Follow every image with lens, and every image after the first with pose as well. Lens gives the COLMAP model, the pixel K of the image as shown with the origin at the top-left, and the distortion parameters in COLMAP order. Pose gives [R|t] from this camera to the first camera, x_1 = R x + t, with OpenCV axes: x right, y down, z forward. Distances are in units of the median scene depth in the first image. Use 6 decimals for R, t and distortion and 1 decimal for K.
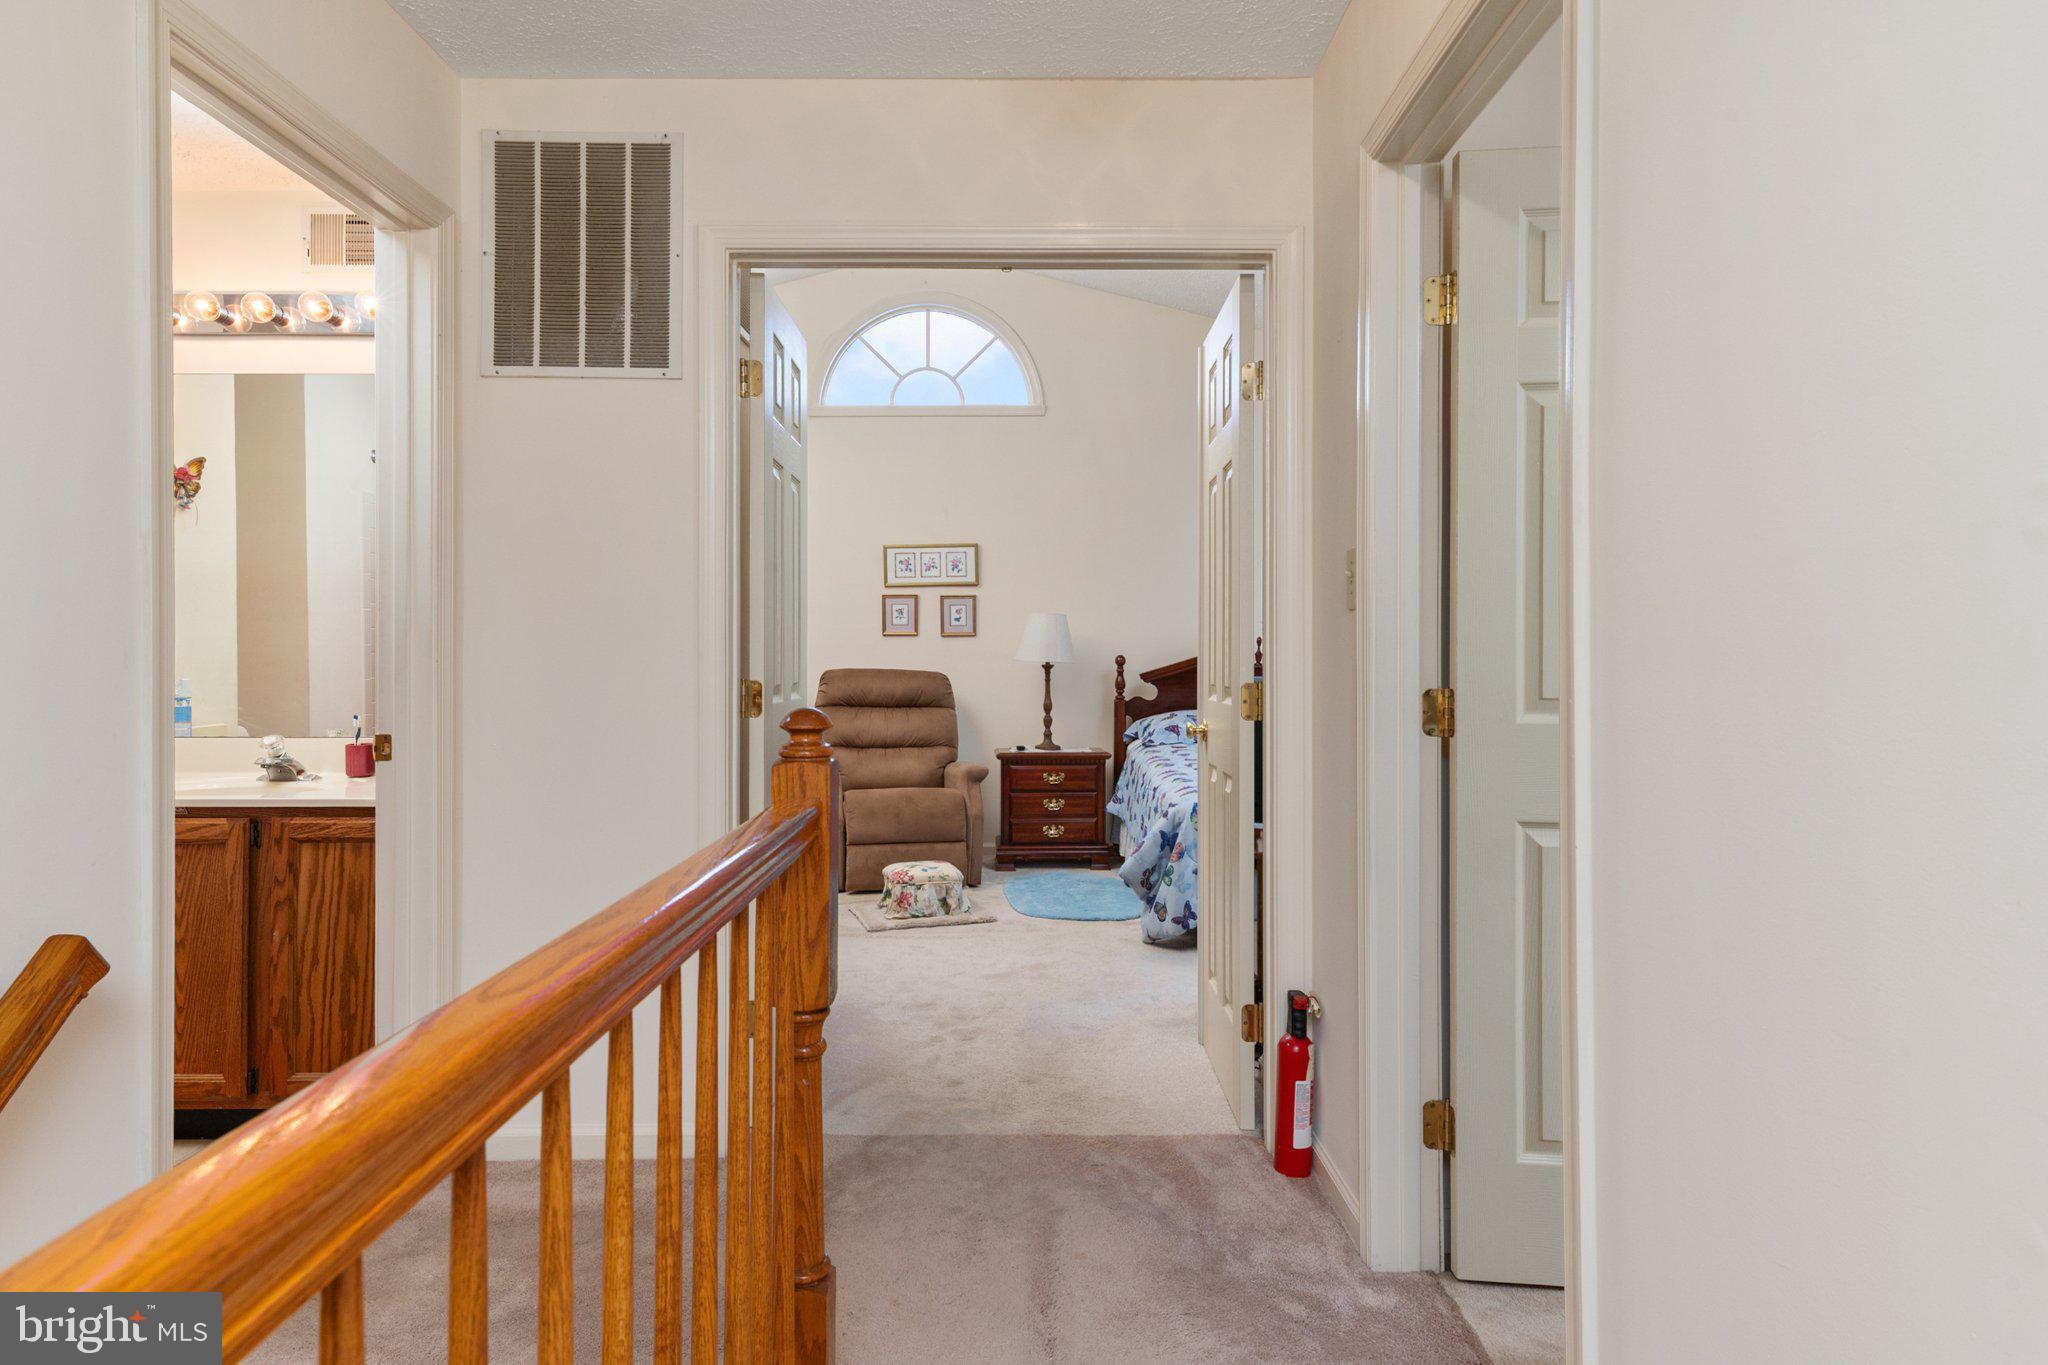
lens RADIAL K [[1151.5, 0, 1018.9], [0, 1151.5, 648.9], [0, 0, 1]] dist [0.024407, 0.001269]
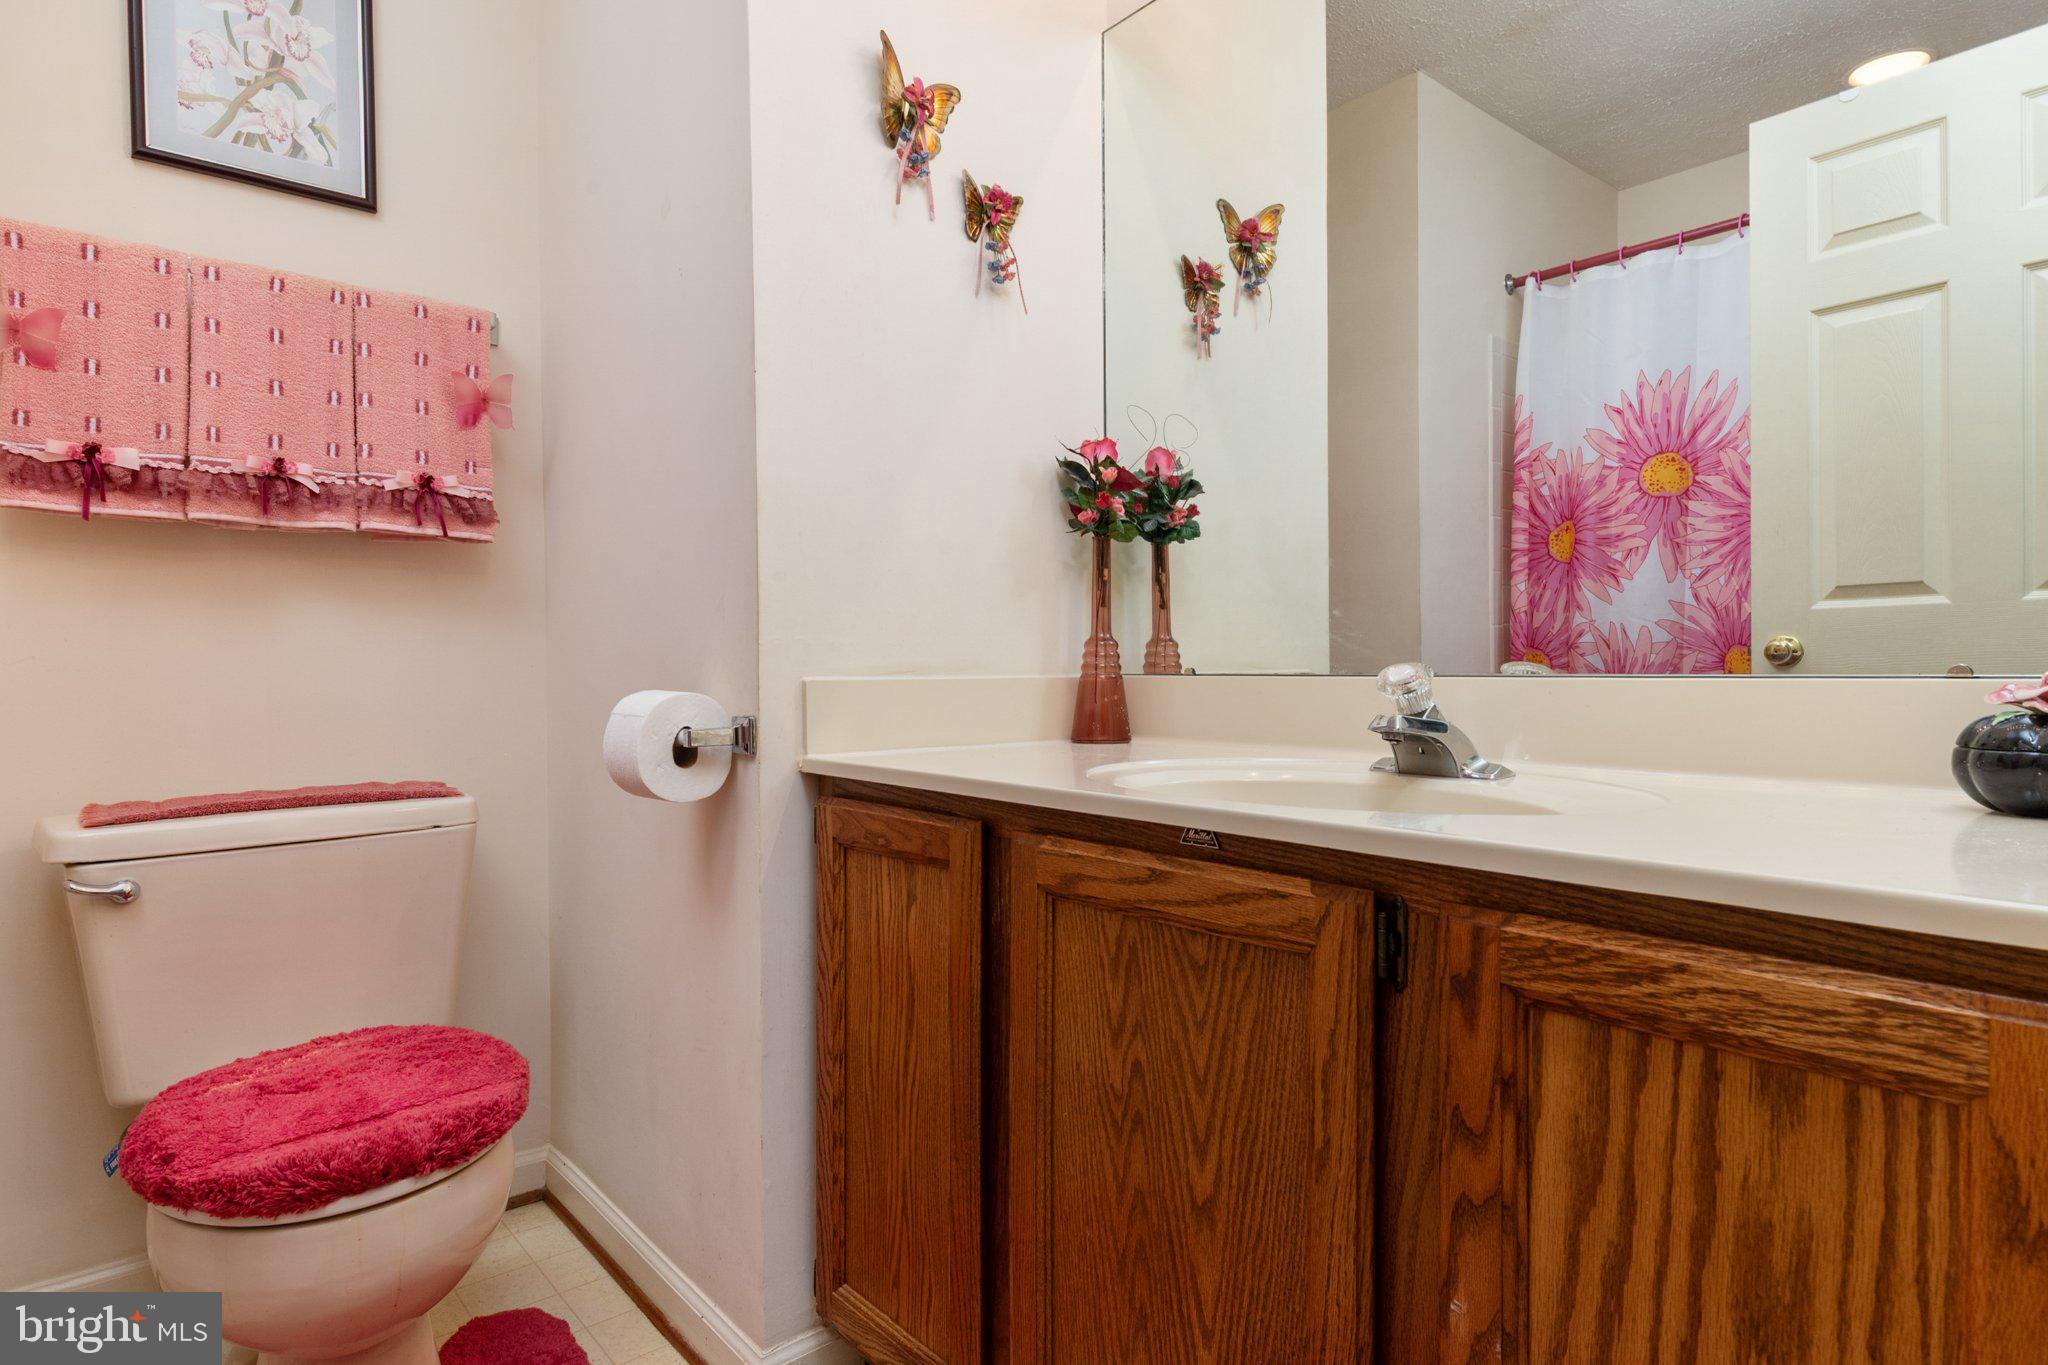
lens RADIAL K [[1127.8, 0, 1017.9], [0, 1127.8, 679.5], [0, 0, 1]] dist [0.018561, 0.000776]
pose [[0.655628, 0.007699, -0.755044, -0.498224], [0.005768, 0.999868, 0.015204, 0.085008], [0.755062, -0.014324, 0.655497, 0.735864]]
